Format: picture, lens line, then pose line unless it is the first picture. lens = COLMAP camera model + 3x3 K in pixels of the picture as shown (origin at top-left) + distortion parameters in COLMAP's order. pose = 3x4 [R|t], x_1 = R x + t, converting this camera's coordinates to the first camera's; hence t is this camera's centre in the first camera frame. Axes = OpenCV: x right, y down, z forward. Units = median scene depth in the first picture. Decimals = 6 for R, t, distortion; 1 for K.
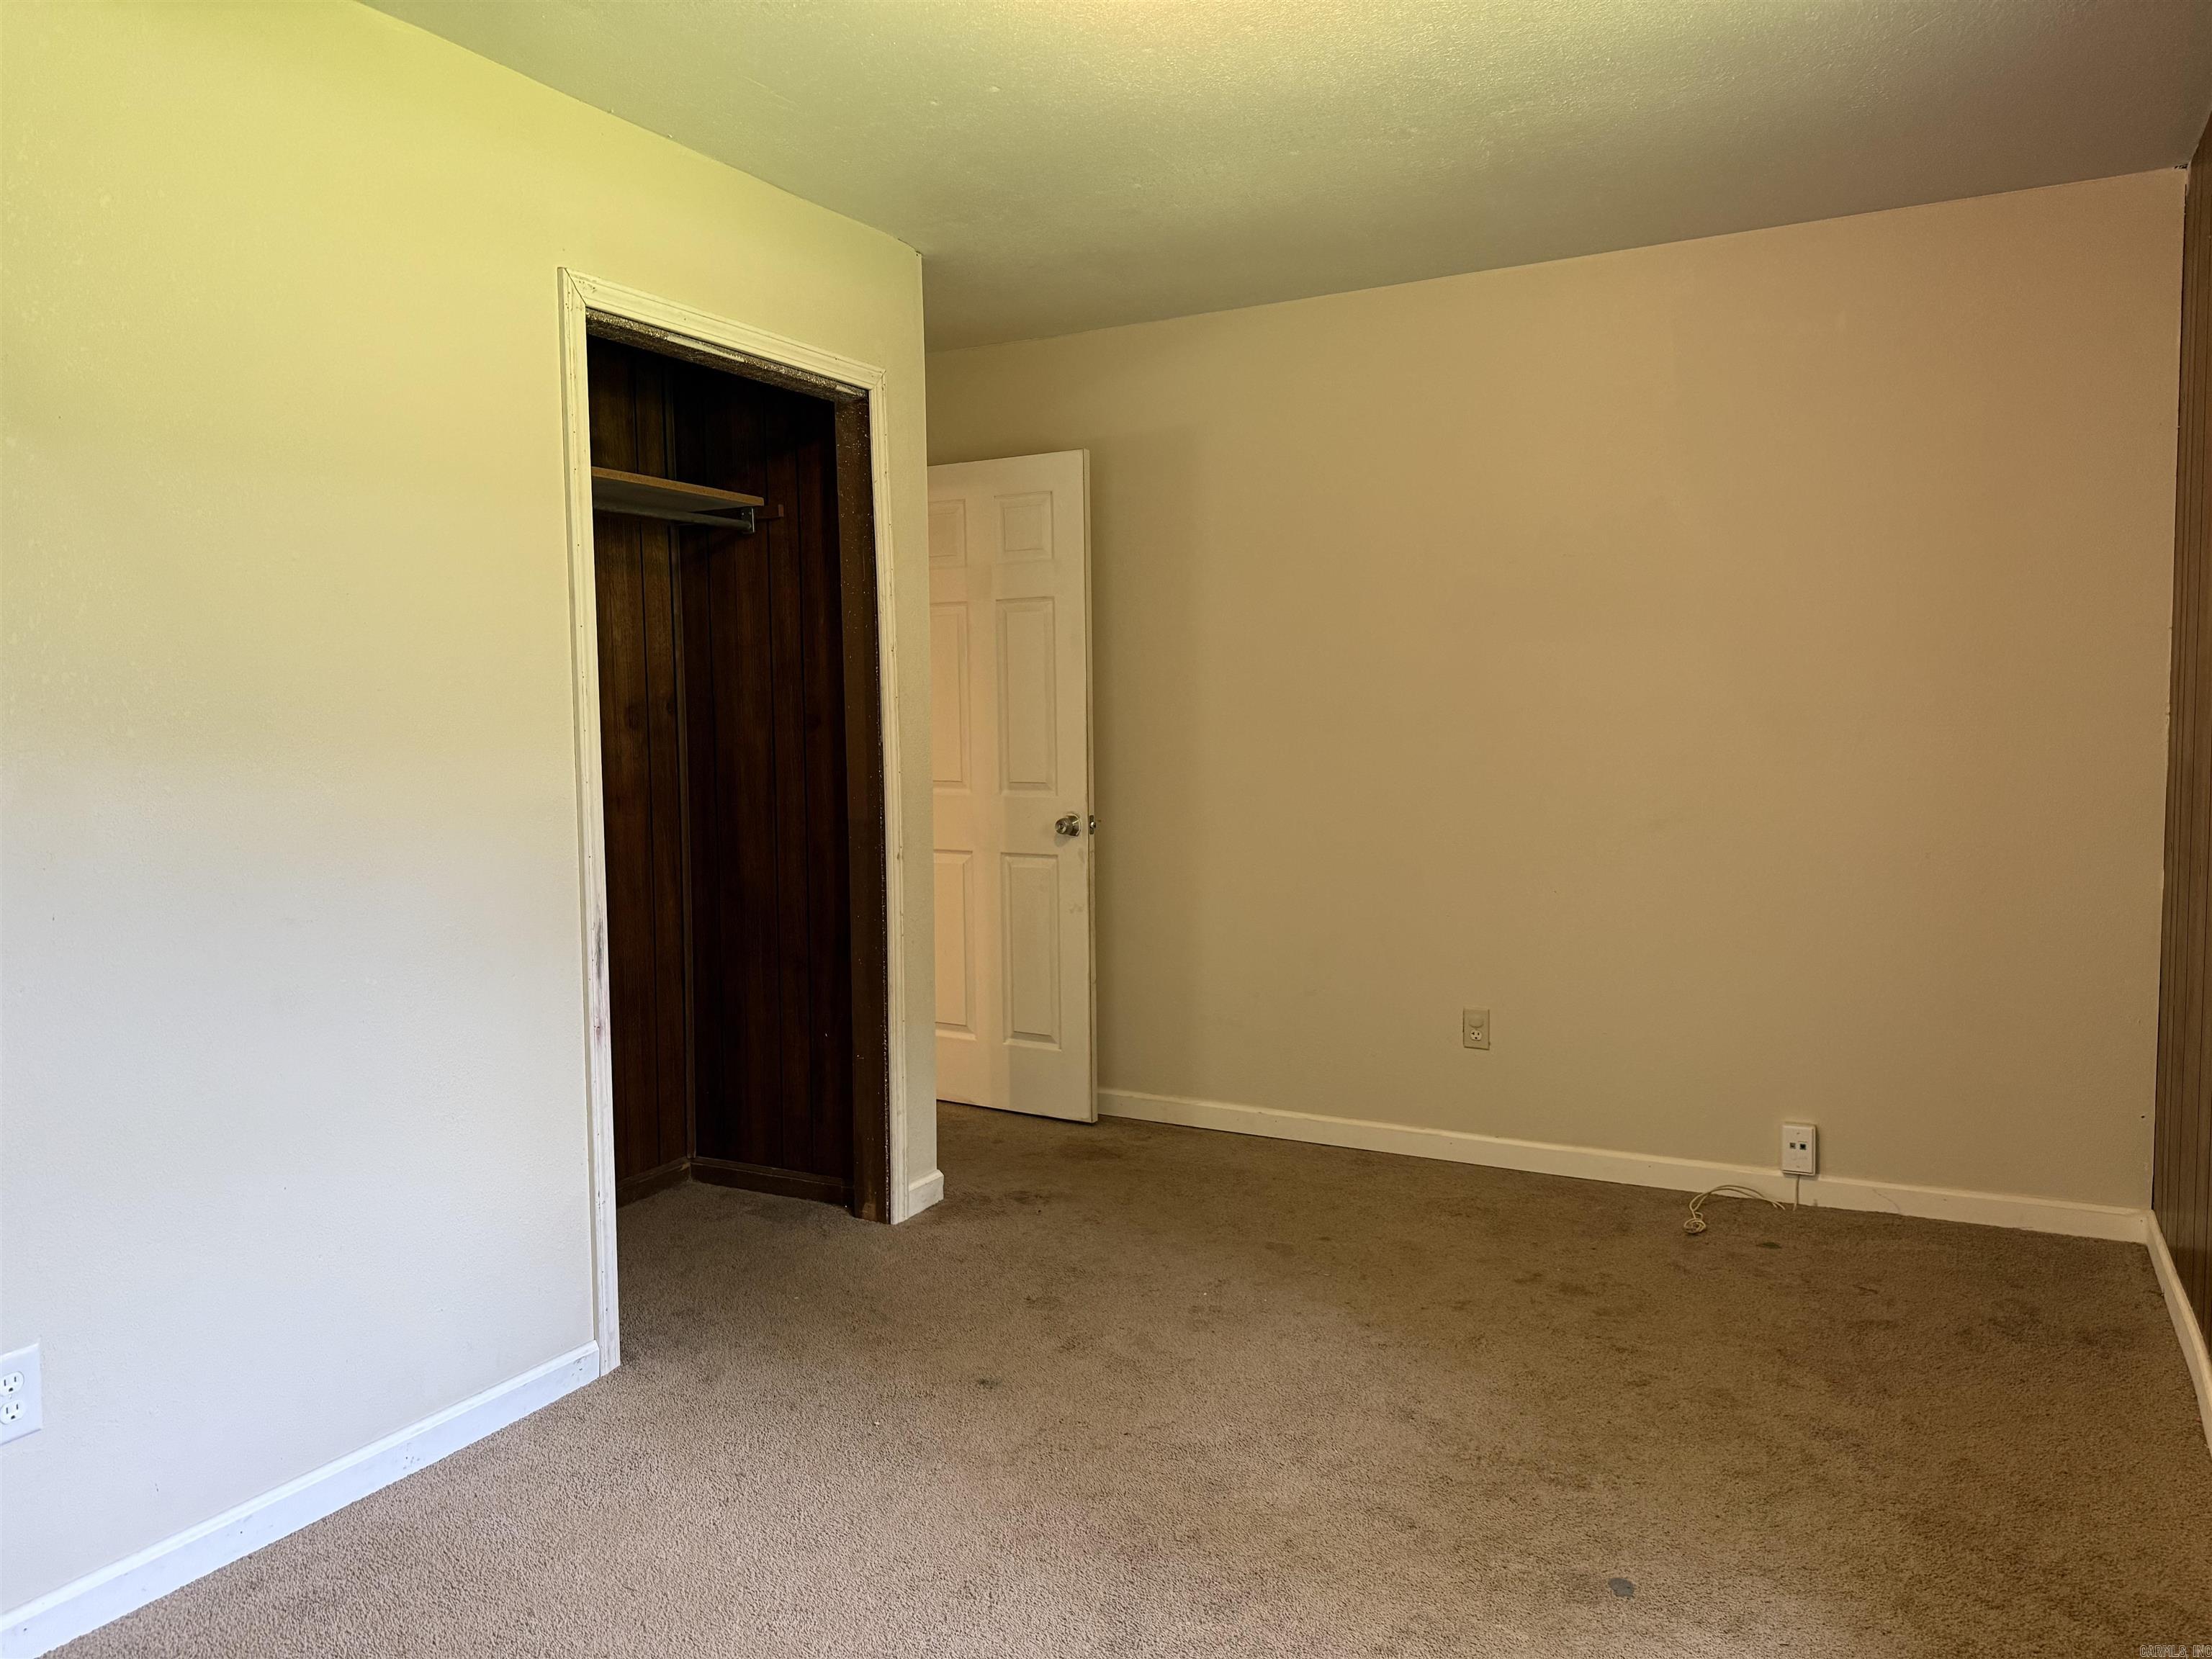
lens RADIAL K [[1545.9, 0, 1111.3], [0, 1545.9, 814.7], [0, 0, 1]] dist [0.069105, -0.092582]
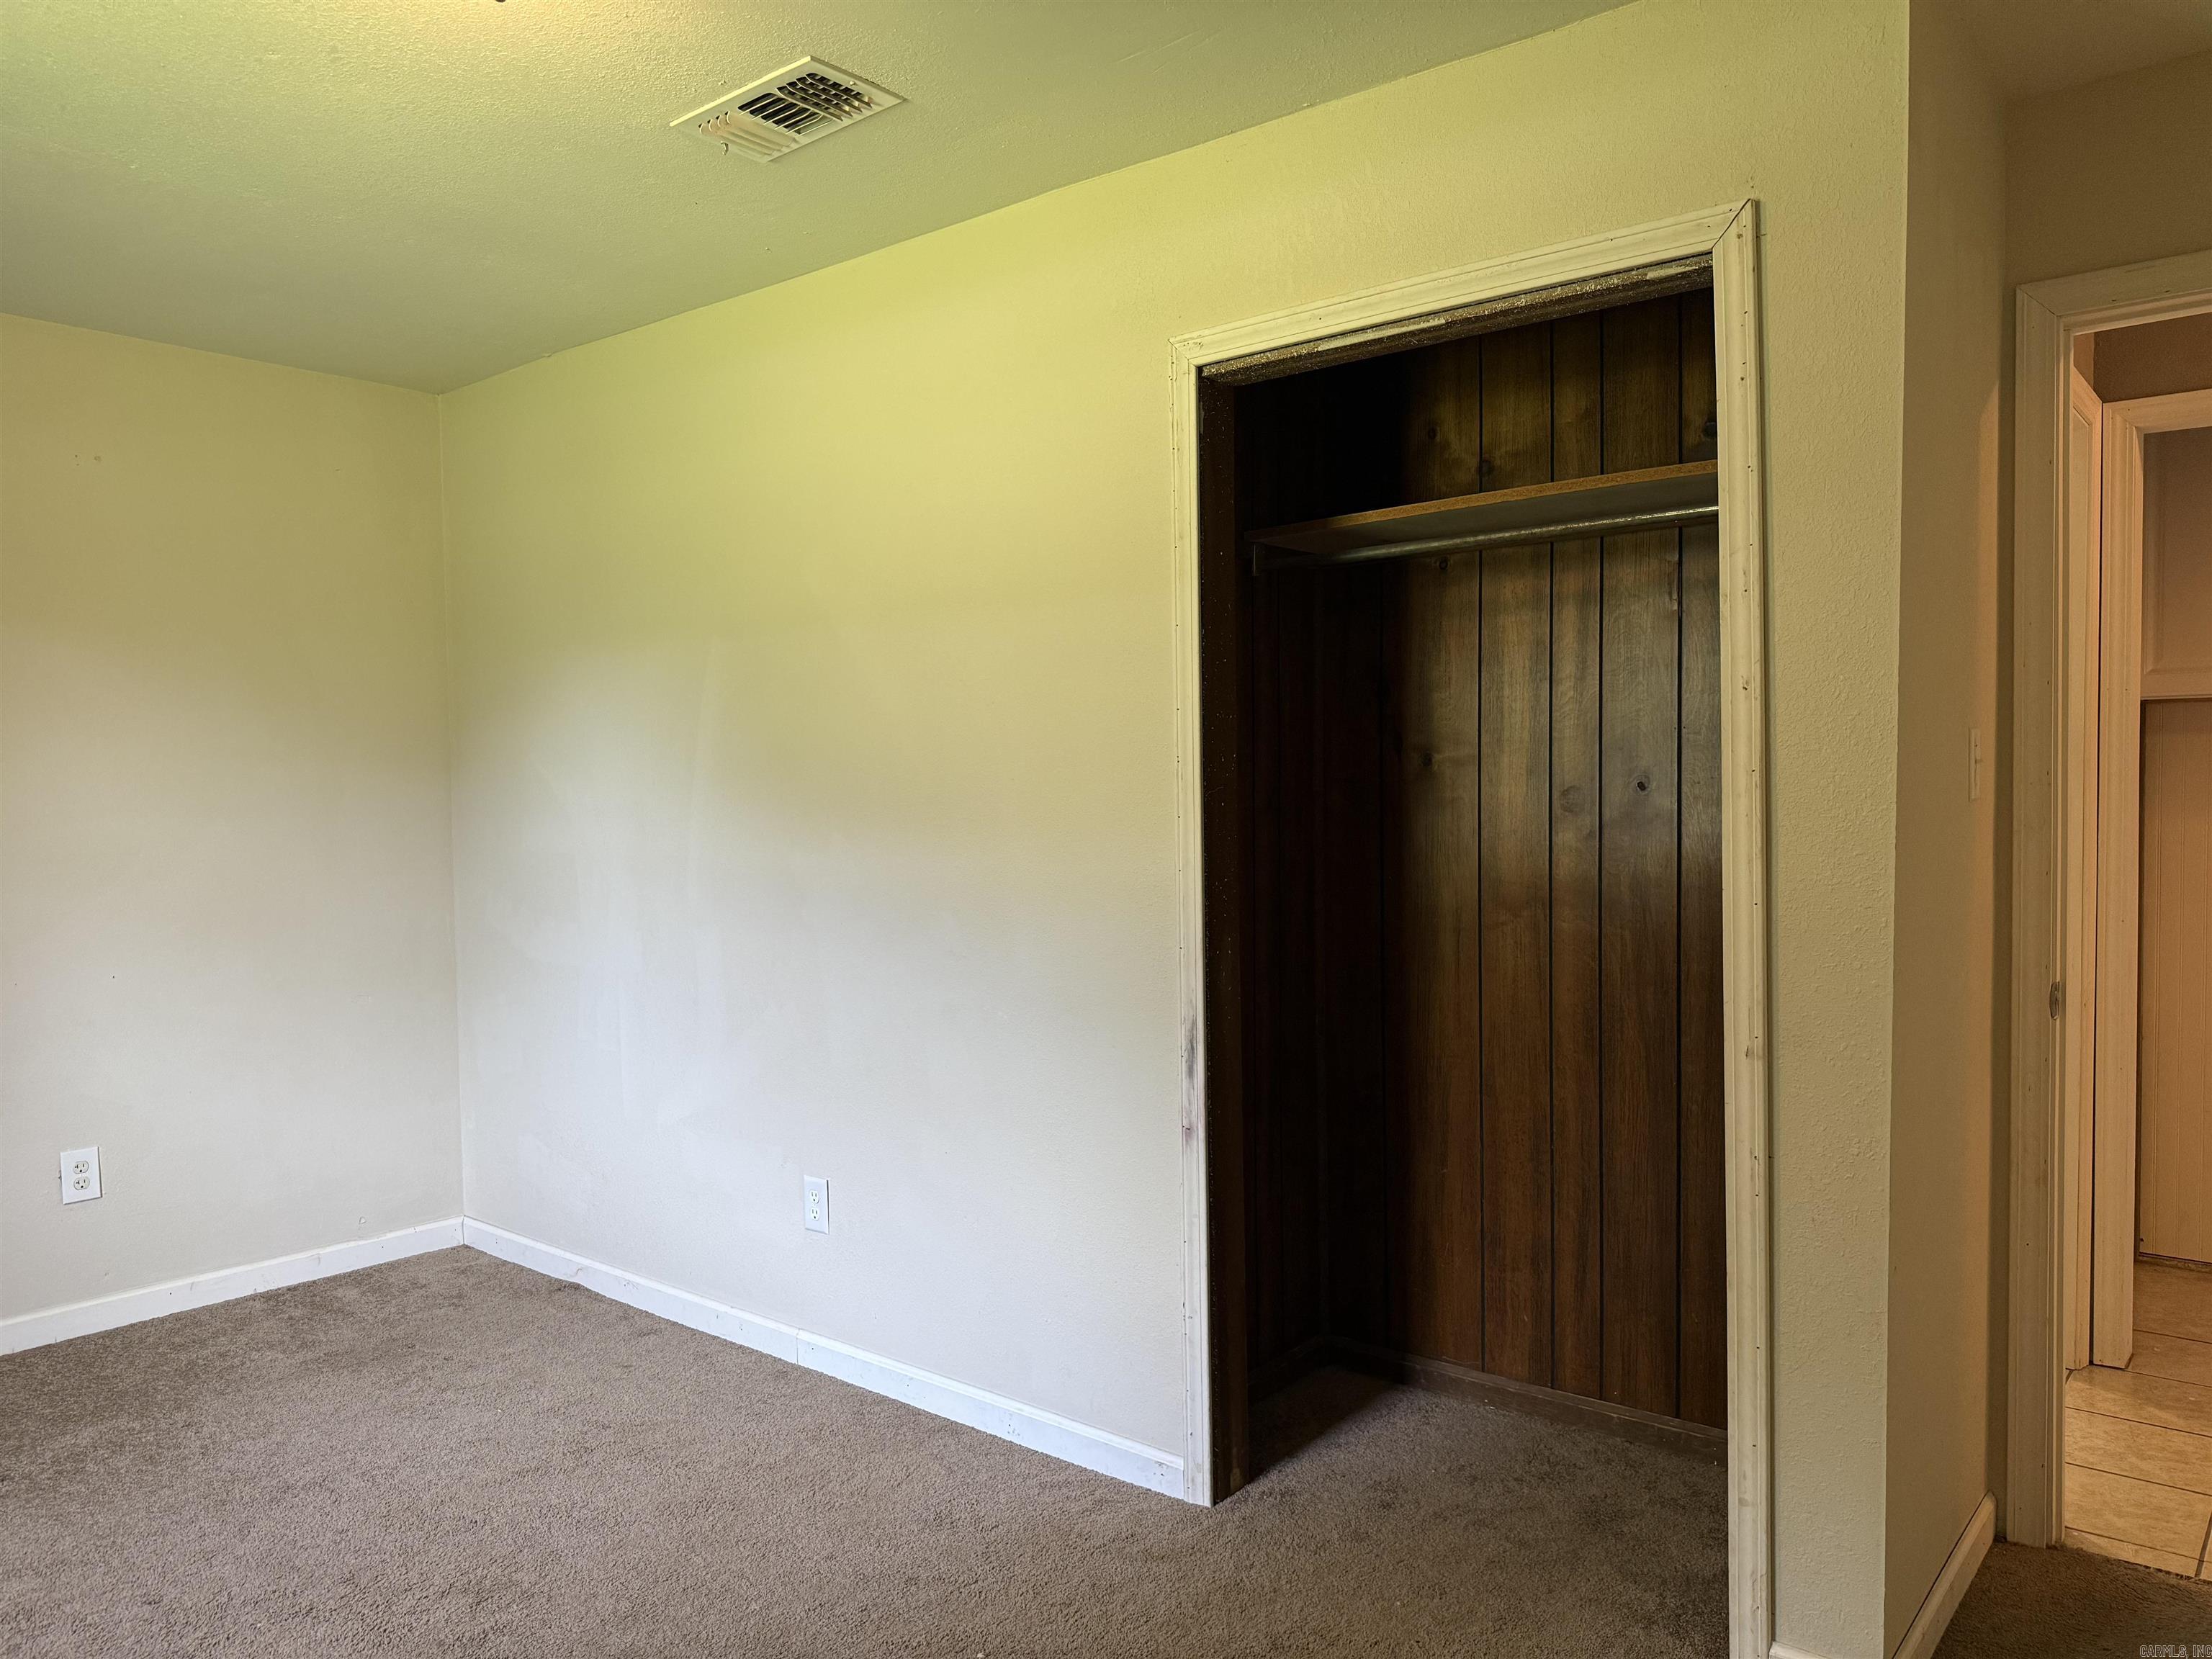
lens RADIAL K [[1545.9, 0, 1110.4], [0, 1545.9, 847.1], [0, 0, 1]] dist [0.069105, -0.092582]
pose [[-0.191953, 0.043776, -0.980427, 0.587755], [-0.060482, 0.996578, 0.056339, -0.083110], [0.979539, 0.070112, -0.188649, 1.110600]]
